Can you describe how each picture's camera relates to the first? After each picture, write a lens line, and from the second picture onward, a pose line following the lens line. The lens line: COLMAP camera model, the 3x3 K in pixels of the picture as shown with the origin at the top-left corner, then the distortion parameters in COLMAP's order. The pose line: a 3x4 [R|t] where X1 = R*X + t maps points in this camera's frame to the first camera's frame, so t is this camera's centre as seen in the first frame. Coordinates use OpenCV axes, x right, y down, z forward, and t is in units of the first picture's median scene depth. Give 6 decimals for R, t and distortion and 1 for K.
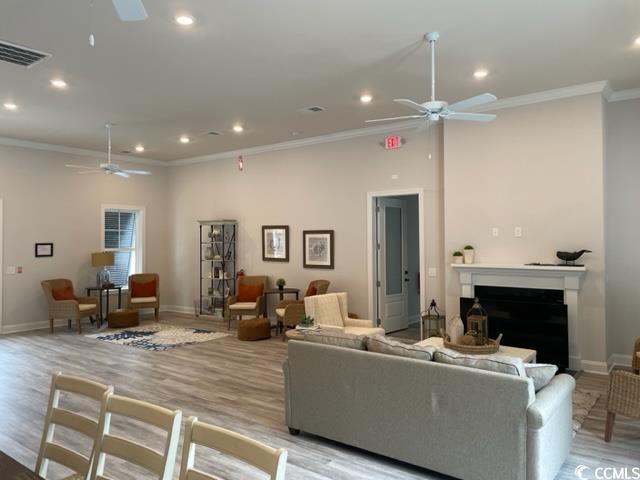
lens RADIAL K [[483.9, 0, 323.3], [0, 483.9, 236.1], [0, 0, 1]] dist [0.078658, -0.086825]
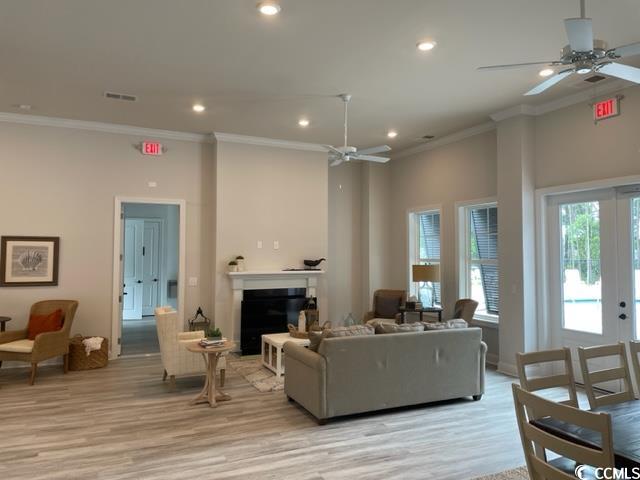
lens RADIAL K [[483.9, 0, 324.9], [0, 483.9, 234.1], [0, 0, 1]] dist [0.078658, -0.086825]
pose [[0.463300, 0.043379, 0.885139, -0.698653], [-0.013759, 0.999033, -0.041759, 0.014830], [-0.886095, 0.007168, 0.463449, 0.320652]]
